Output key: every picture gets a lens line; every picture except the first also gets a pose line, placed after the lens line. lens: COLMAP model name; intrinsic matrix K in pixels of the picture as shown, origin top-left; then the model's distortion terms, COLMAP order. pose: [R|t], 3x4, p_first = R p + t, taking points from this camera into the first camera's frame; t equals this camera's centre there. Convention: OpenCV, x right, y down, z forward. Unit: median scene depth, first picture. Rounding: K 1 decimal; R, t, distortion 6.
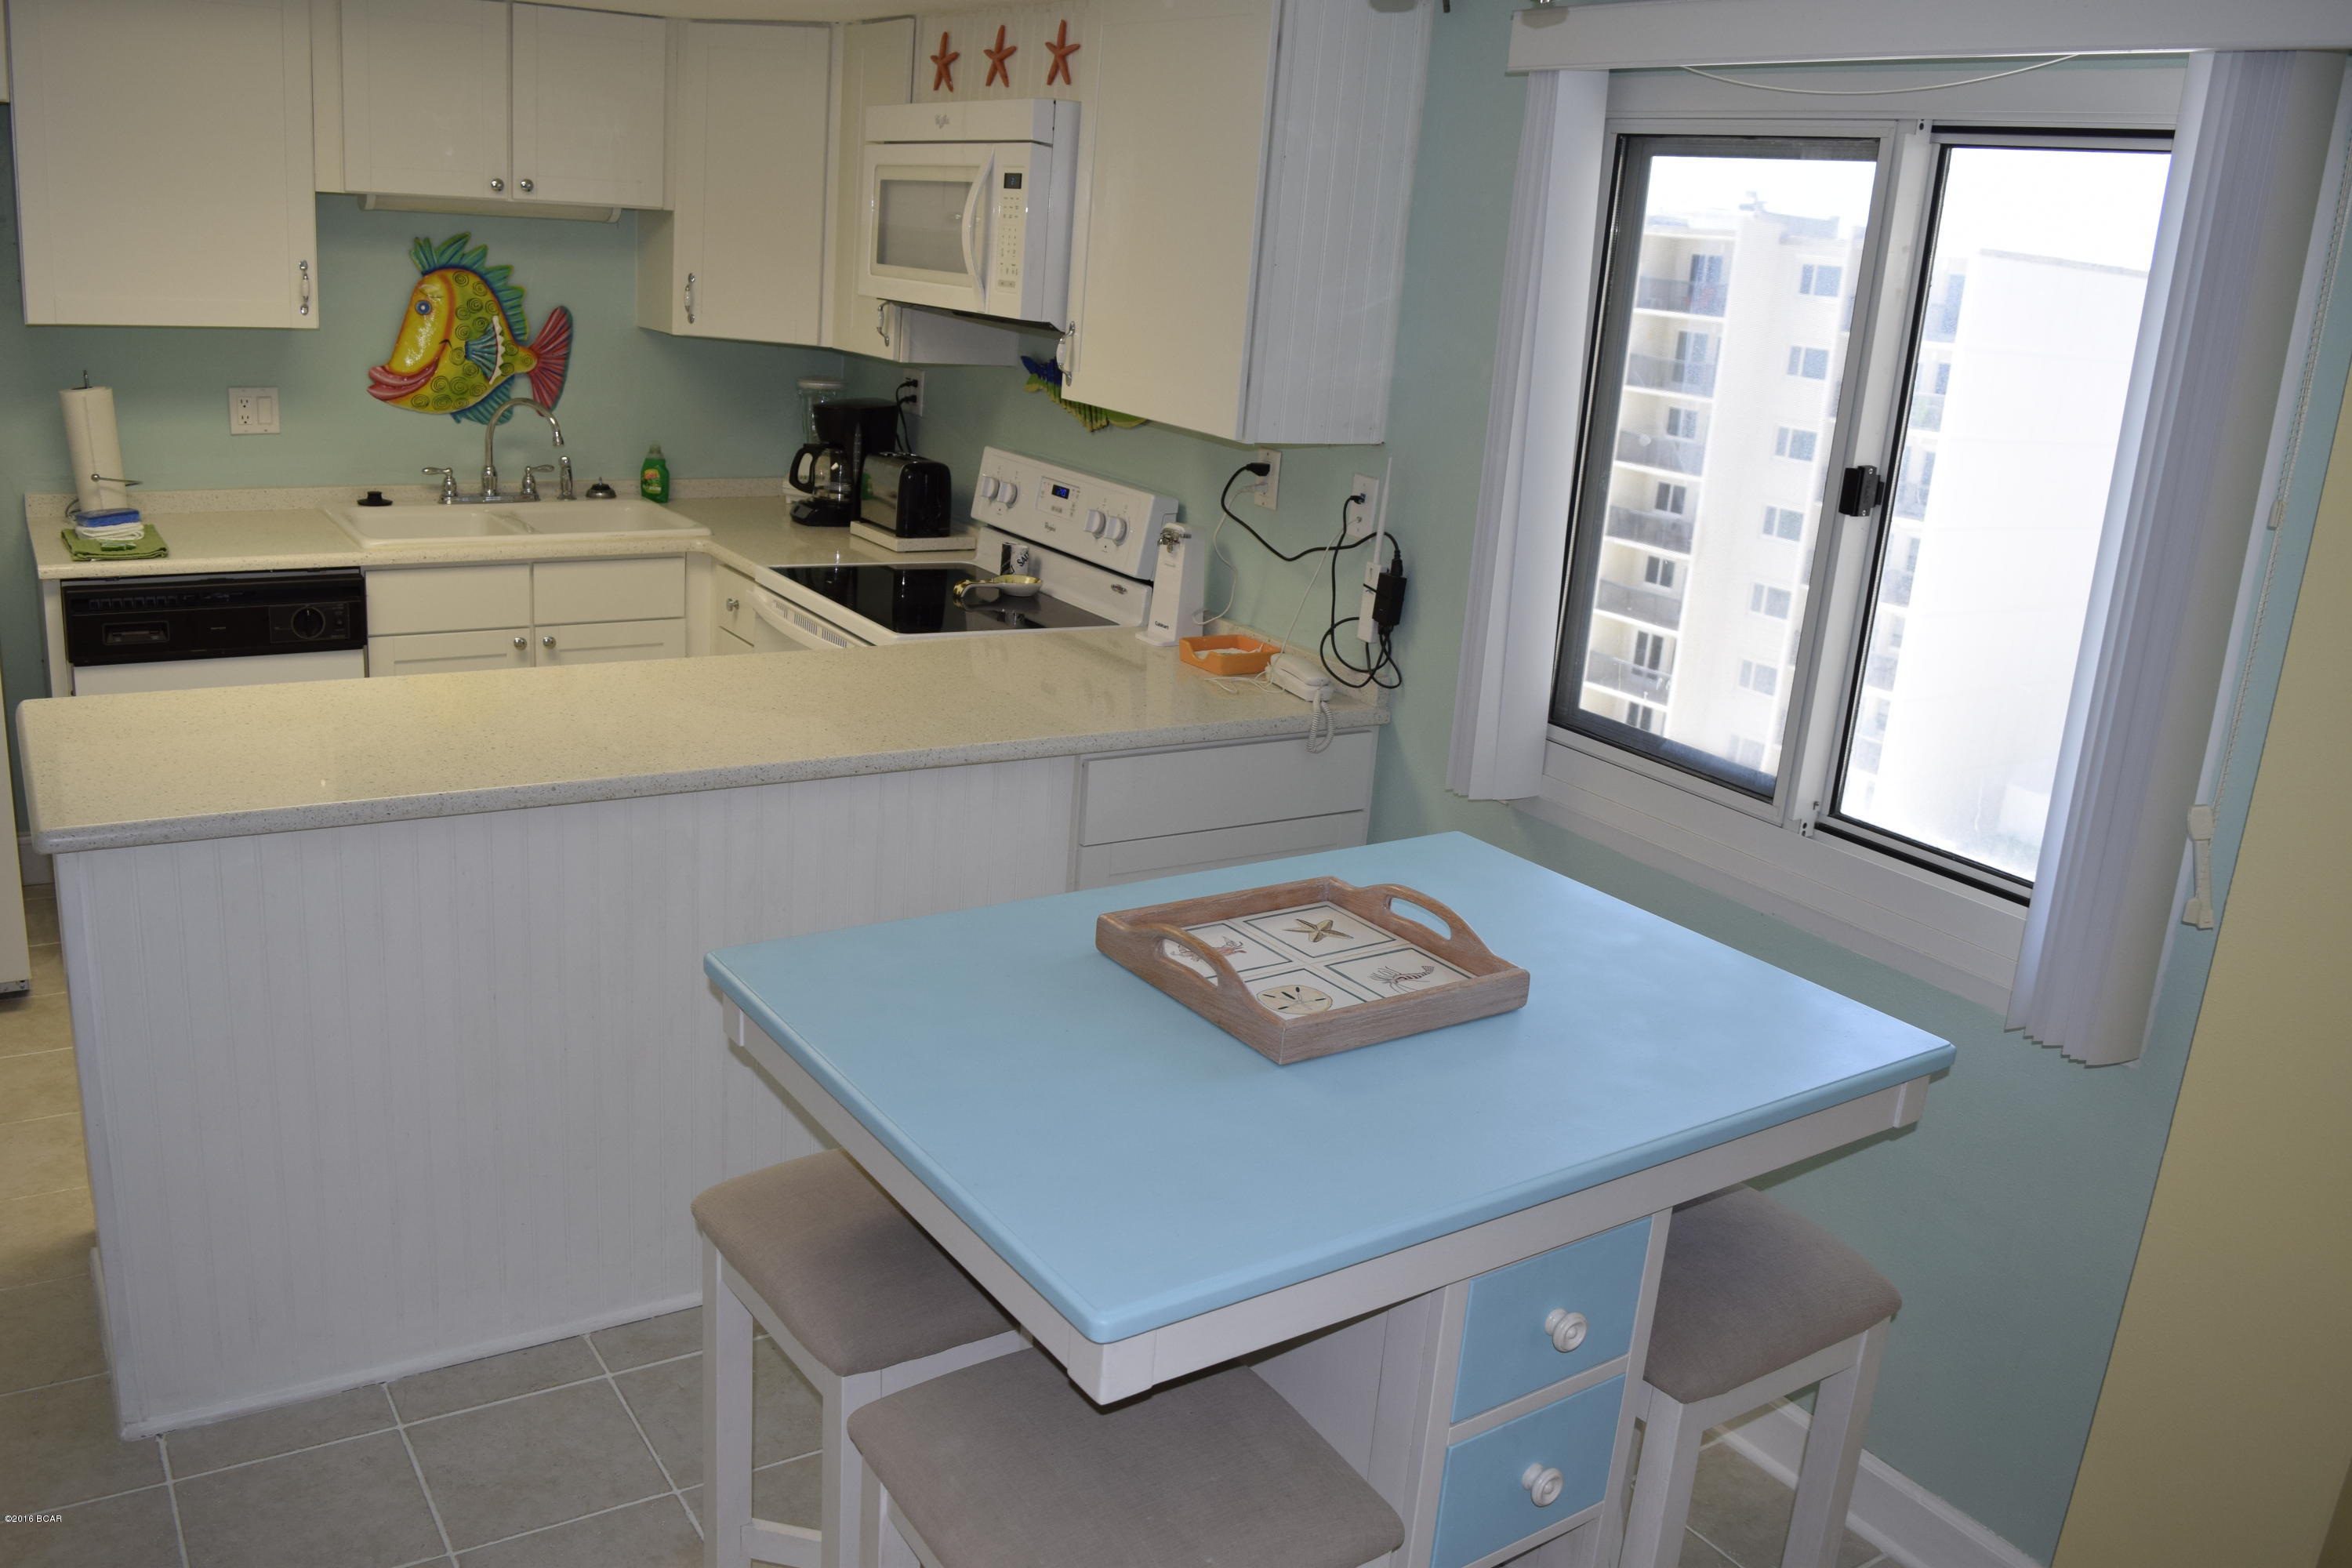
lens RADIAL K [[1853.3, 0, 1160.7], [0, 1853.3, 759.2], [0, 0, 1]] dist [-0.095583, 0.024427]
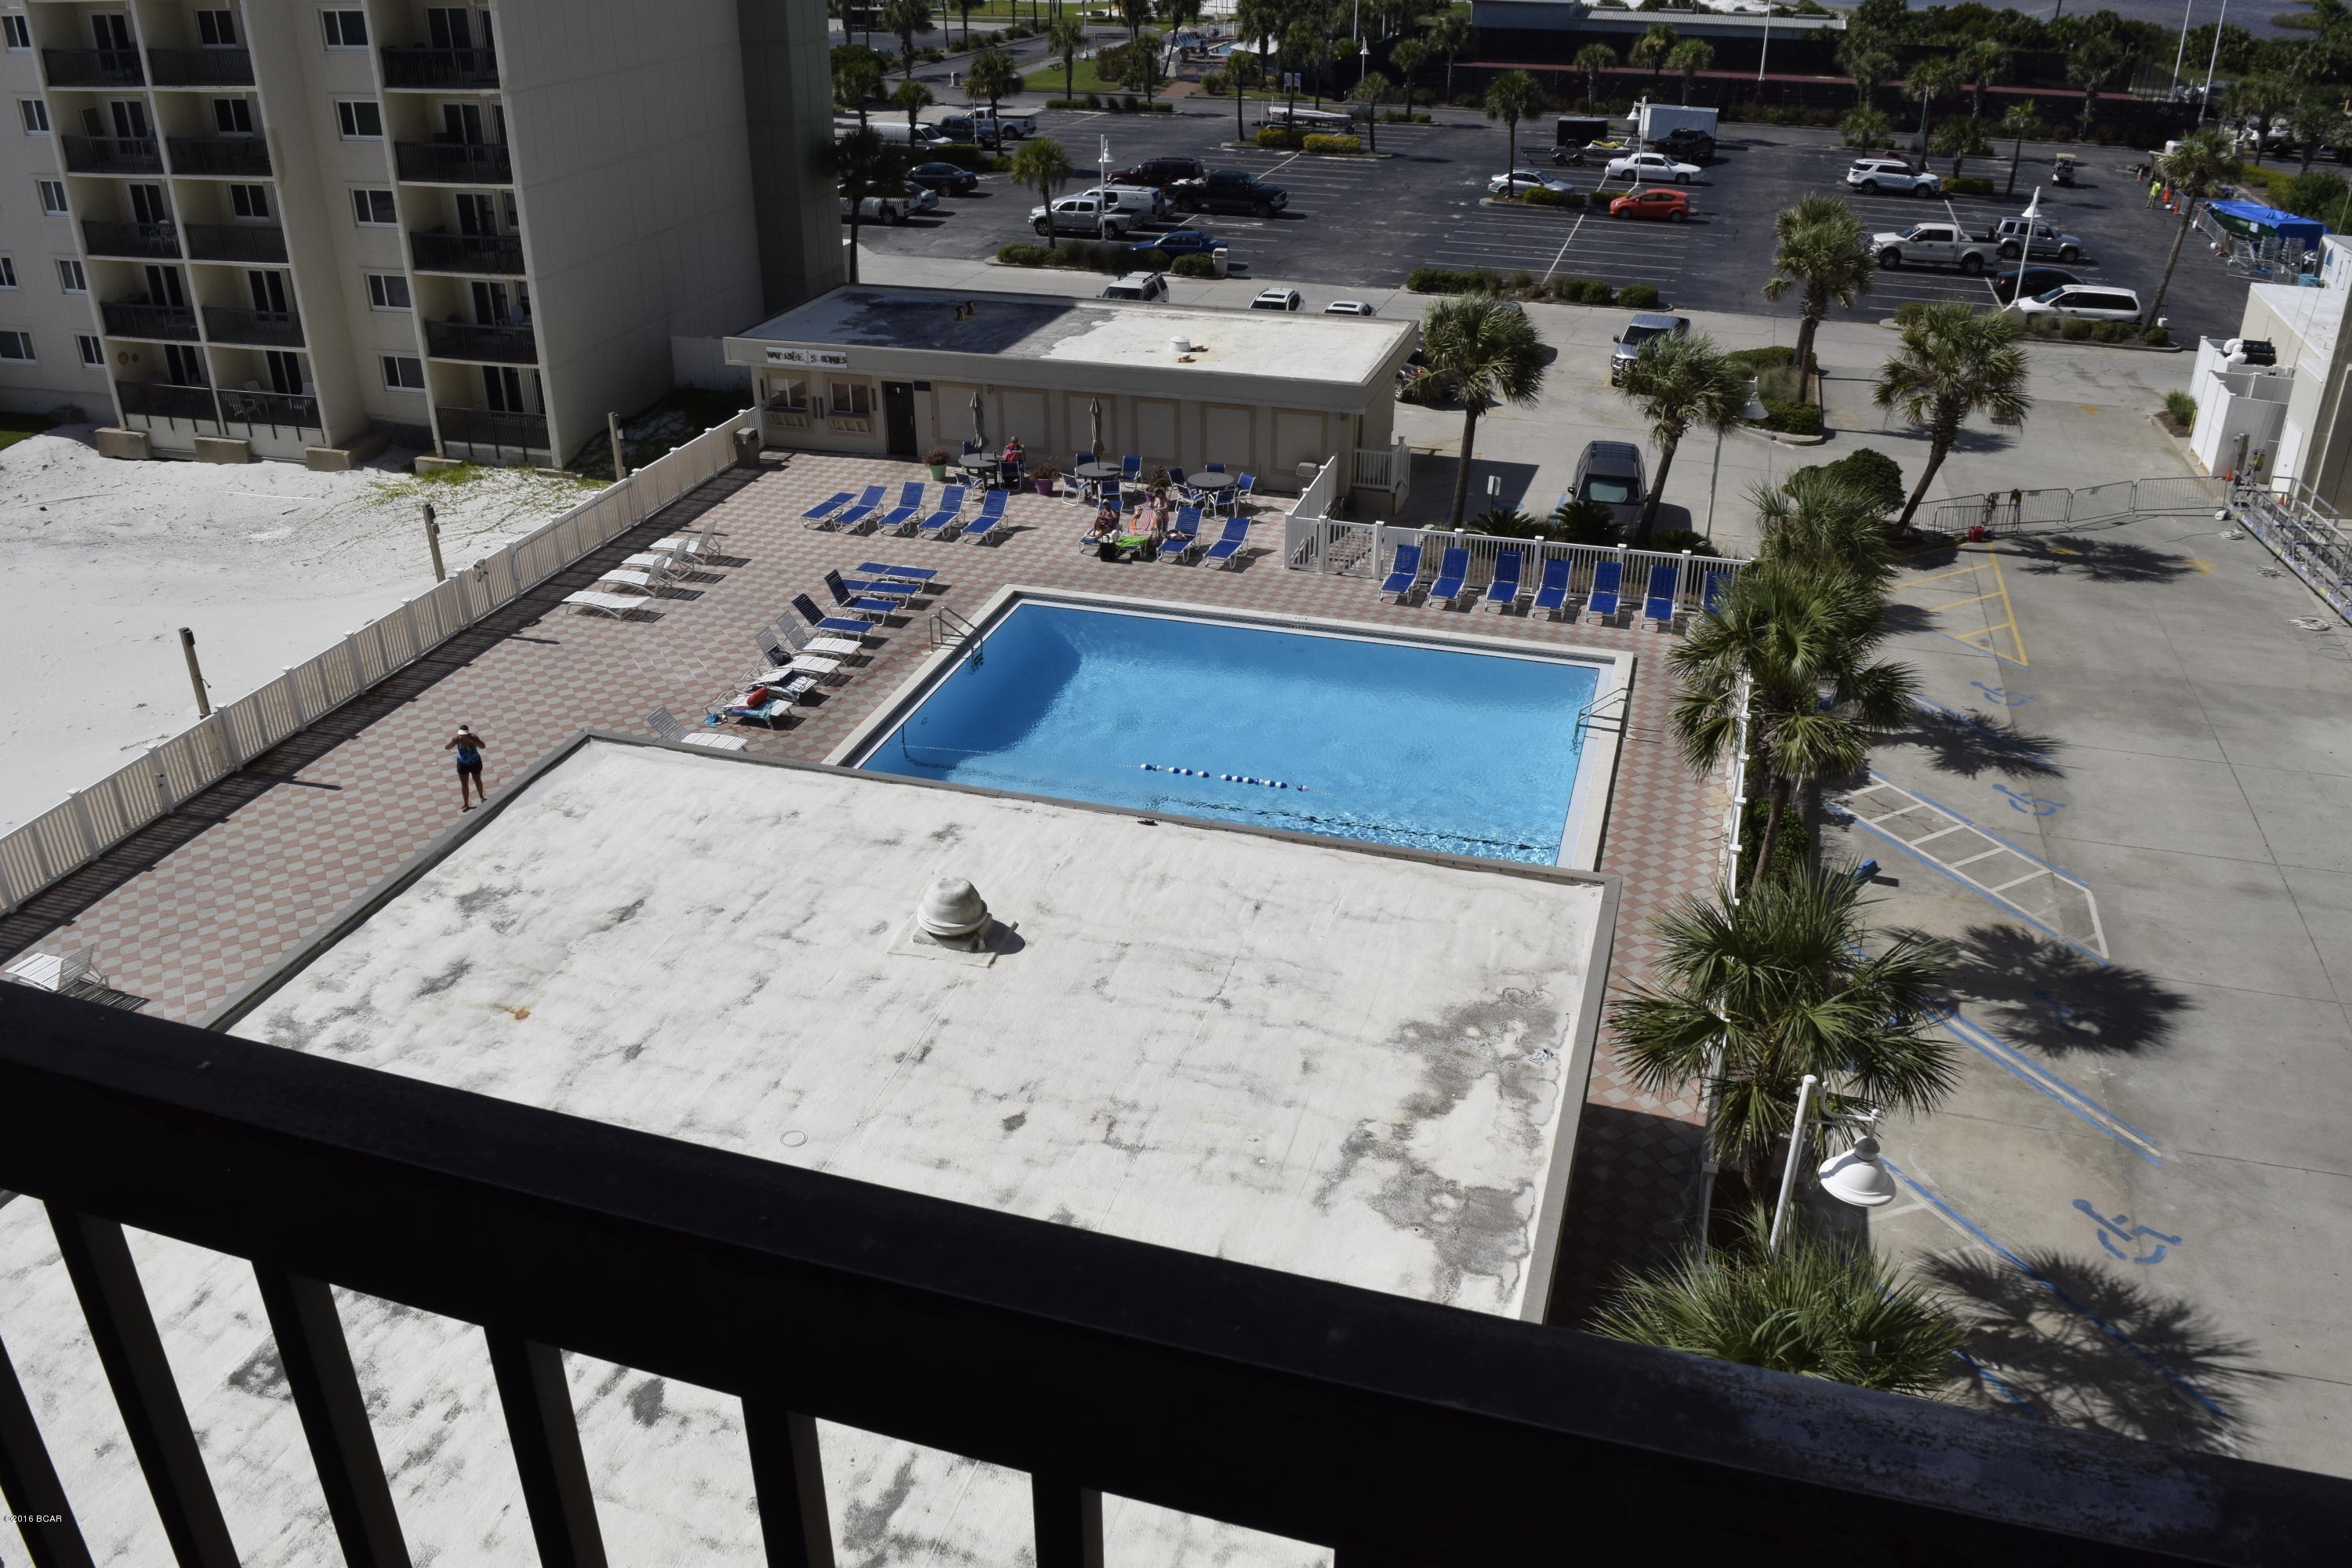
lens RADIAL K [[1853.3, 0, 1160.7], [0, 1853.3, 759.2], [0, 0, 1]] dist [-0.095583, 0.024427]
pose [[0.766194, -0.358919, 0.533033, 0.809946], [0.234940, 0.928516, 0.287509, 0.047850], [-0.598122, -0.095057, 0.795748, 0.294823]]
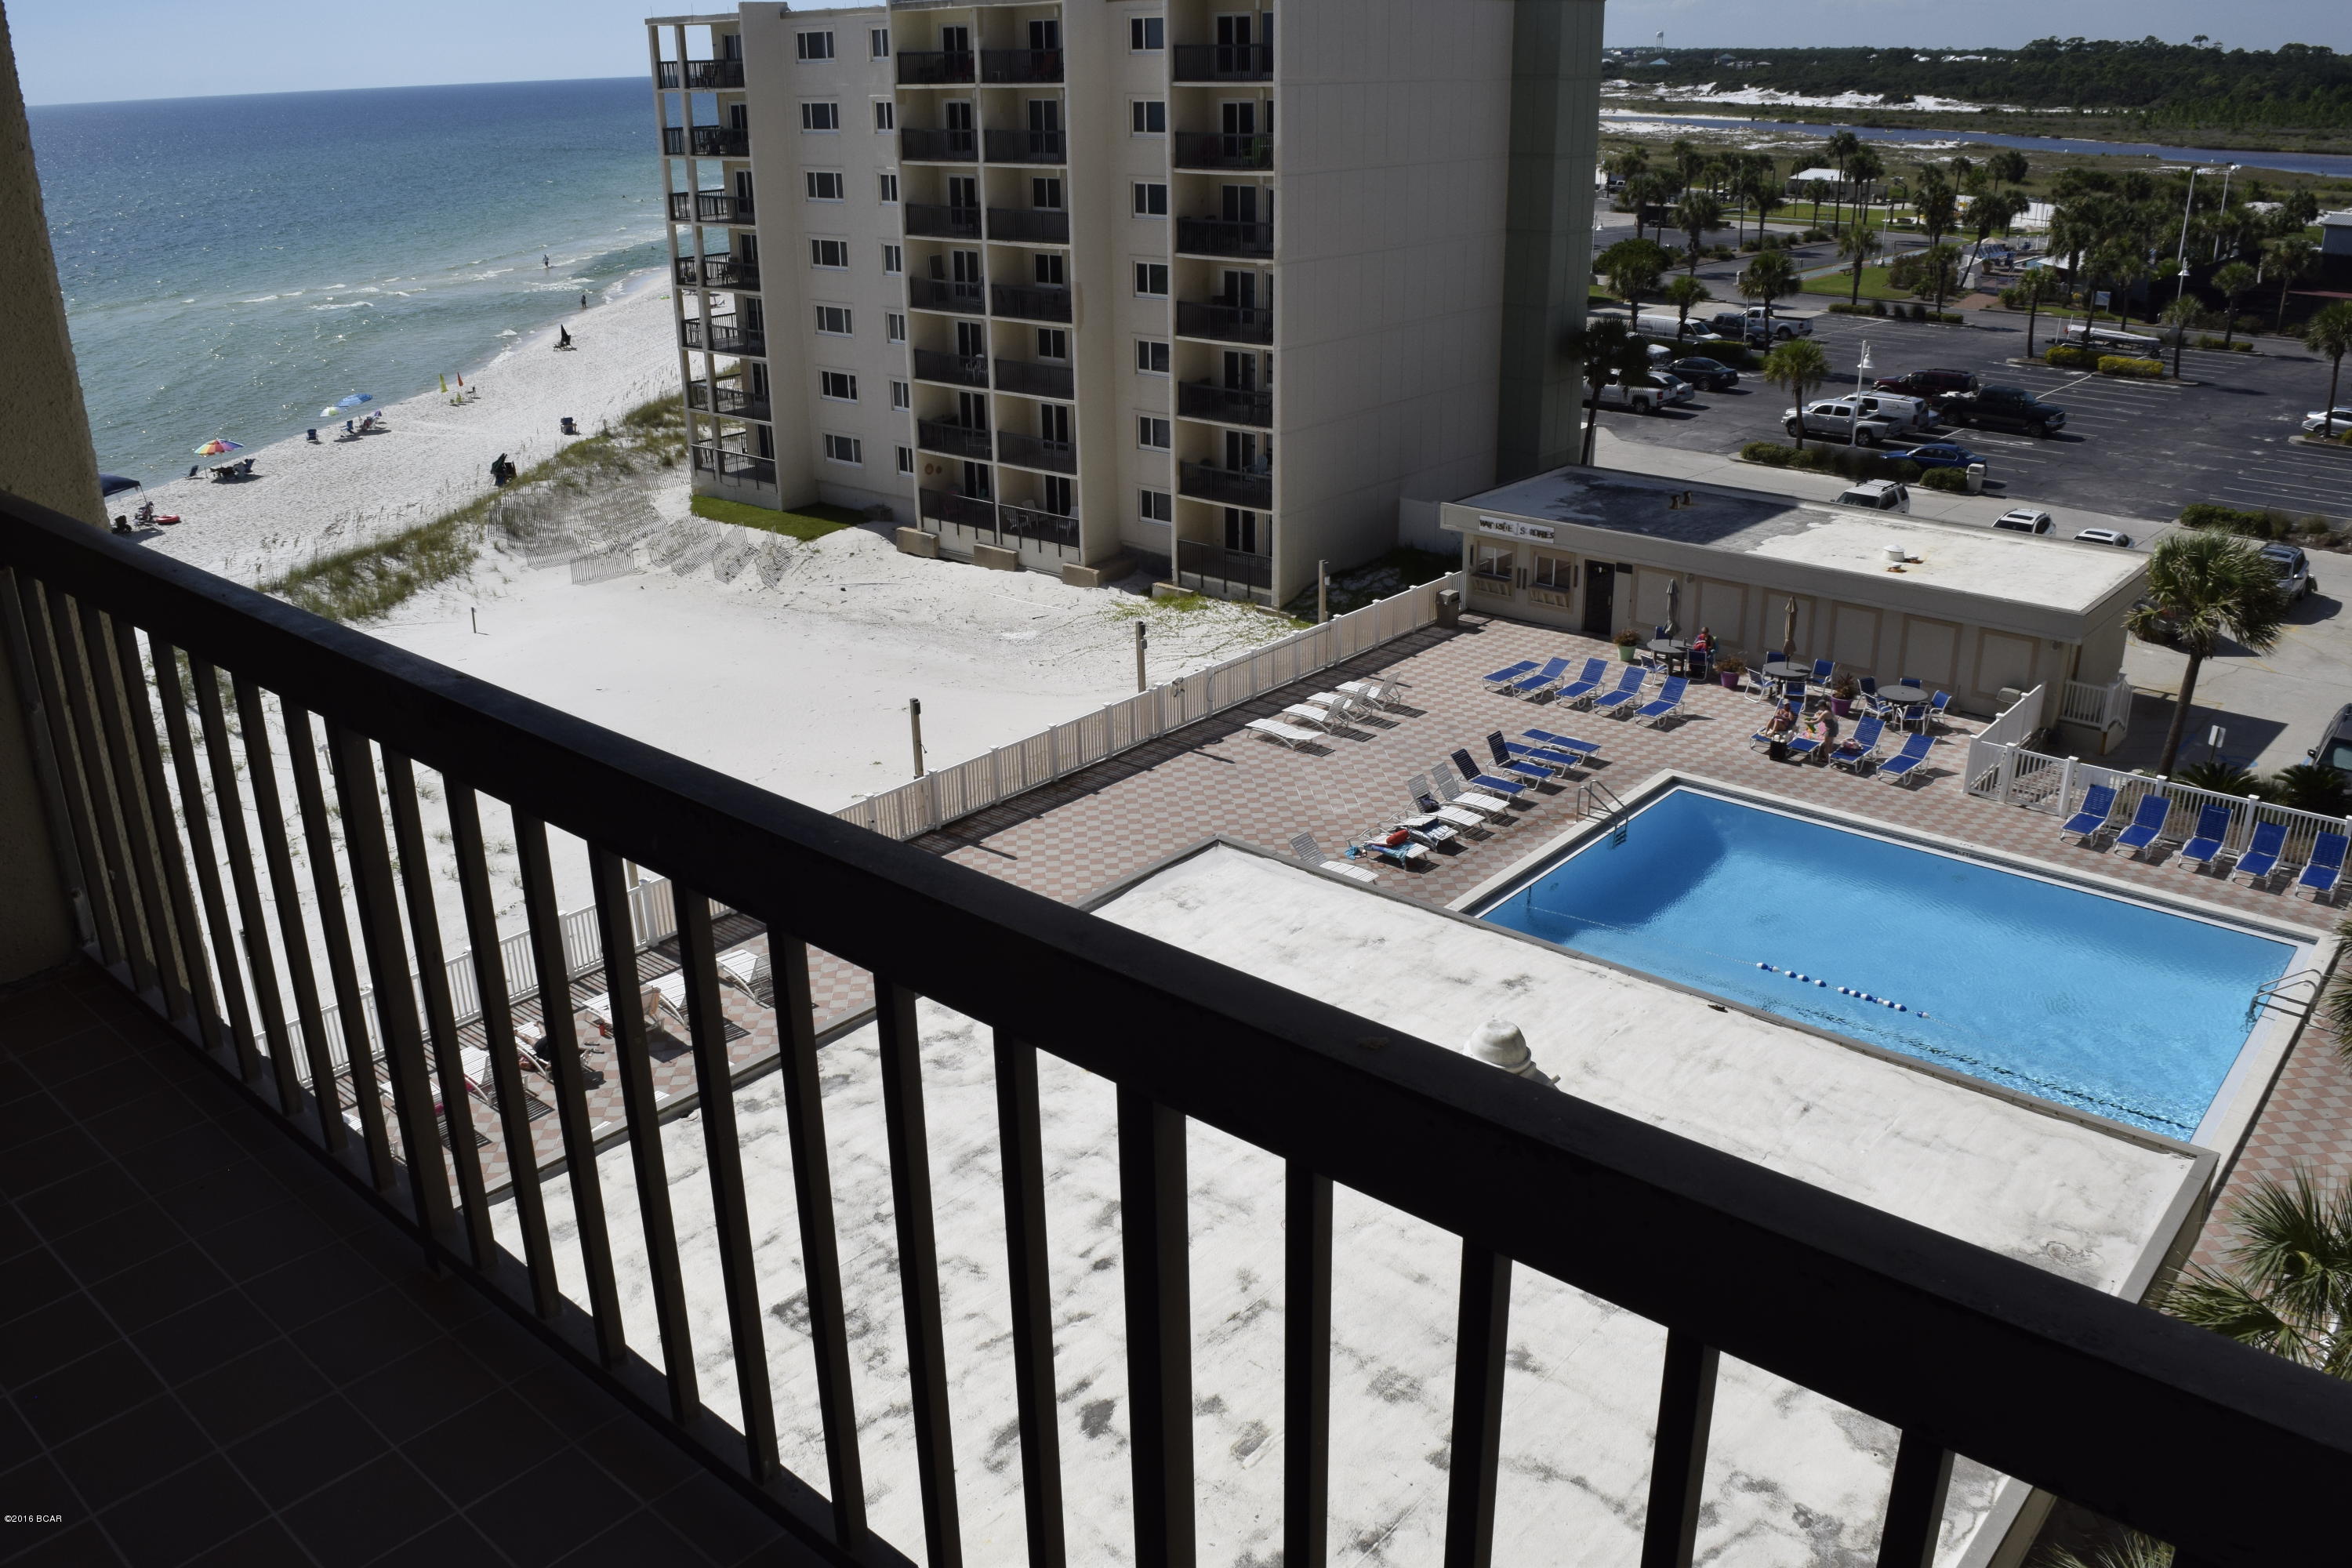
lens RADIAL K [[1853.3, 0, 1160.7], [0, 1853.3, 759.2], [0, 0, 1]] dist [-0.095583, 0.024427]
pose [[0.957452, -0.184707, 0.221742, 1.038839], [0.161463, 0.979691, 0.118892, 0.186539], [-0.239199, -0.078030, 0.967830, -0.203619]]
